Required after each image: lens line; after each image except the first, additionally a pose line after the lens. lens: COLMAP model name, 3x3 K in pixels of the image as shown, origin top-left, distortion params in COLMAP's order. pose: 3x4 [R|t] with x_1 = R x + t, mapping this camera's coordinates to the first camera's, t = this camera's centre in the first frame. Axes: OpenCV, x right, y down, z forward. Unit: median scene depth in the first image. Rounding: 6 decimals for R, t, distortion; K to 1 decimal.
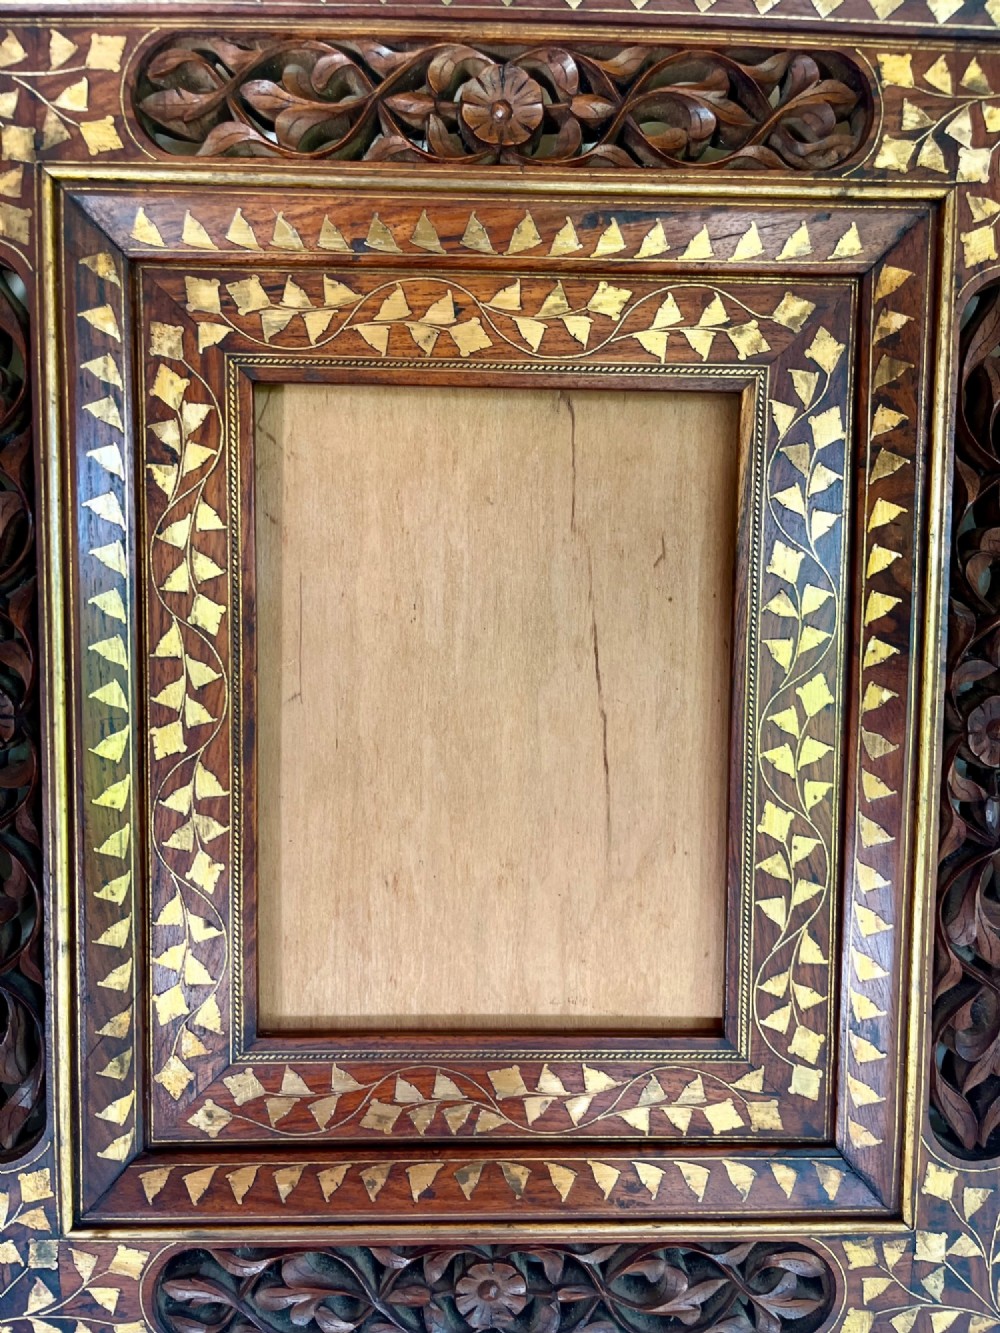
lens RADIAL K [[997.3, 0, 504.3], [0, 997.3, 683.1], [0, 0, 1]] dist [0.007014, -0.012000]
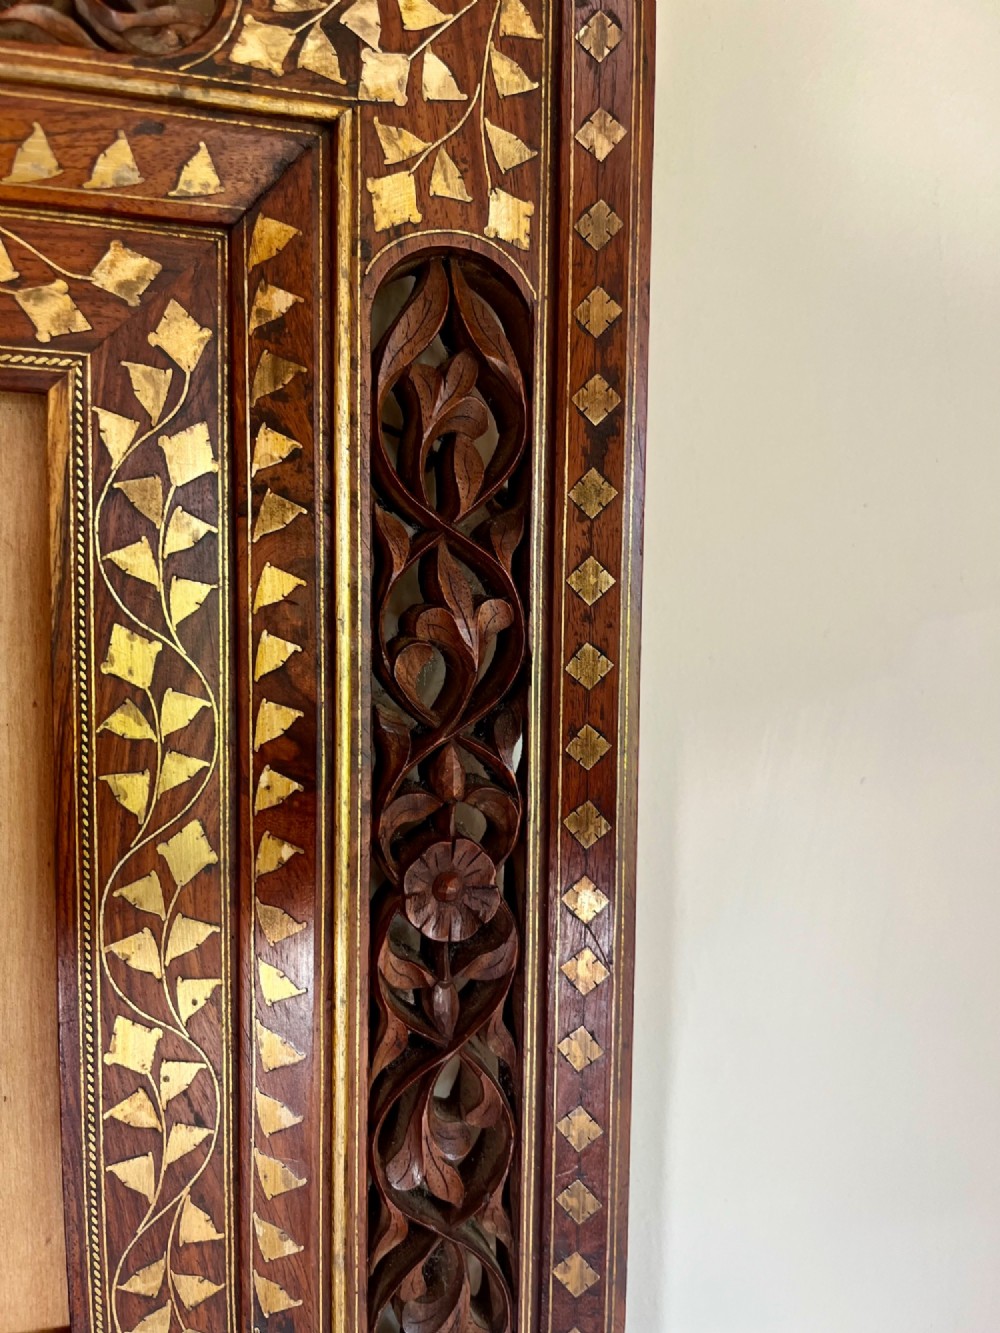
lens RADIAL K [[1035.7, 0, 494.3], [0, 1035.7, 689.1], [0, 0, 1]] dist [0.041526, -0.094235]
pose [[0.957608, -0.022938, 0.287159, 0.316122], [0.016389, 0.999548, 0.025189, -0.114462], [-0.287607, -0.019415, 0.957552, 0.278603]]
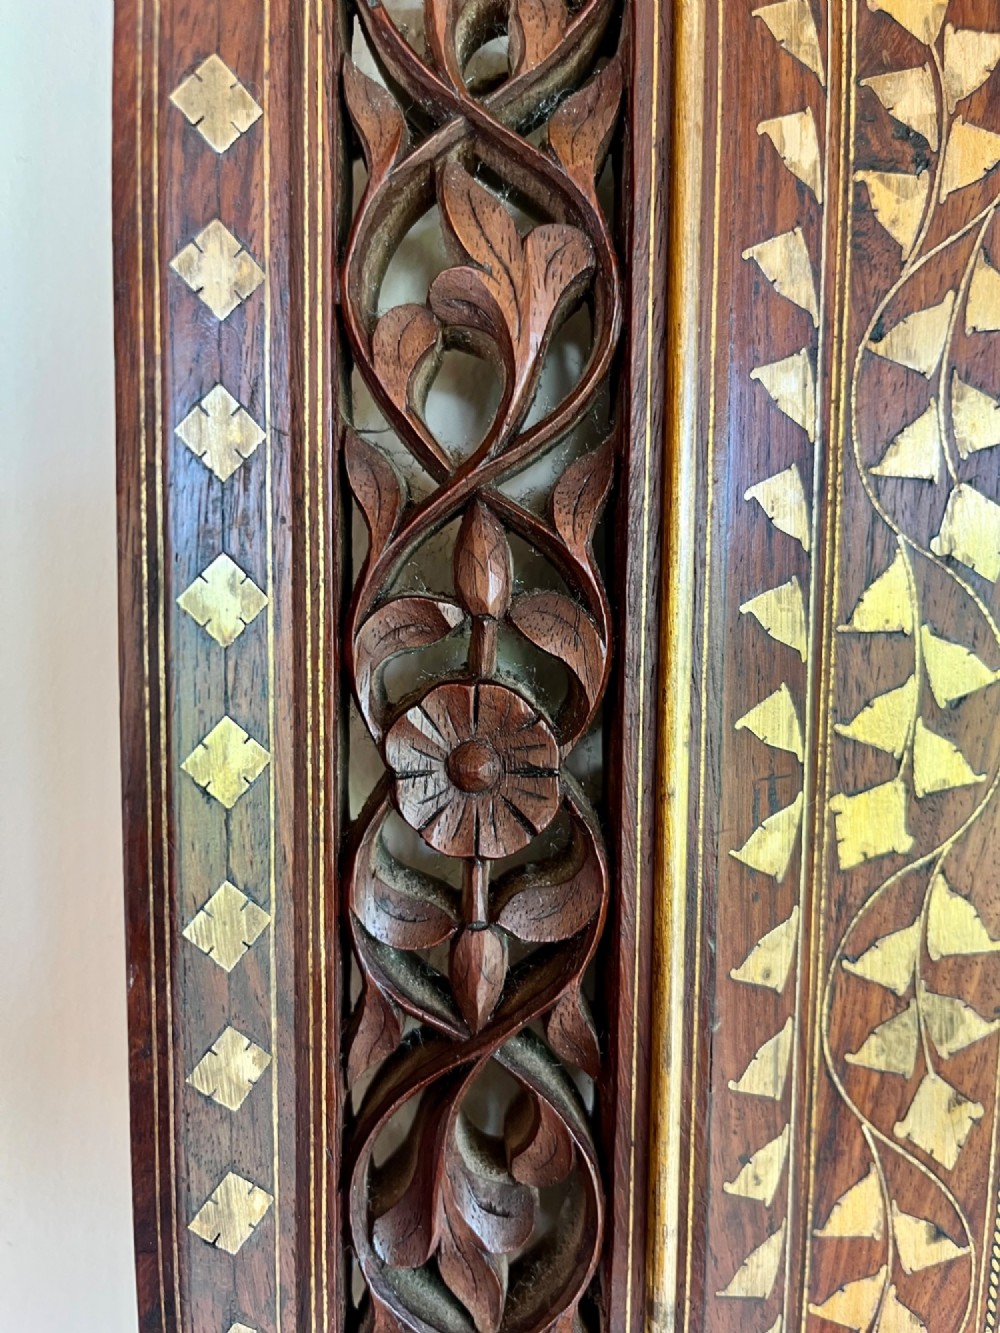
lens RADIAL K [[1035.7, 0, 494.3], [0, 1035.7, 689.1], [0, 0, 1]] dist [0.041526, -0.094235]
pose [[0.999603, 0.004833, -0.027753, -0.490891], [-0.004309, 0.999812, 0.018898, -0.009331], [0.027839, -0.018771, 0.999436, 0.548490]]
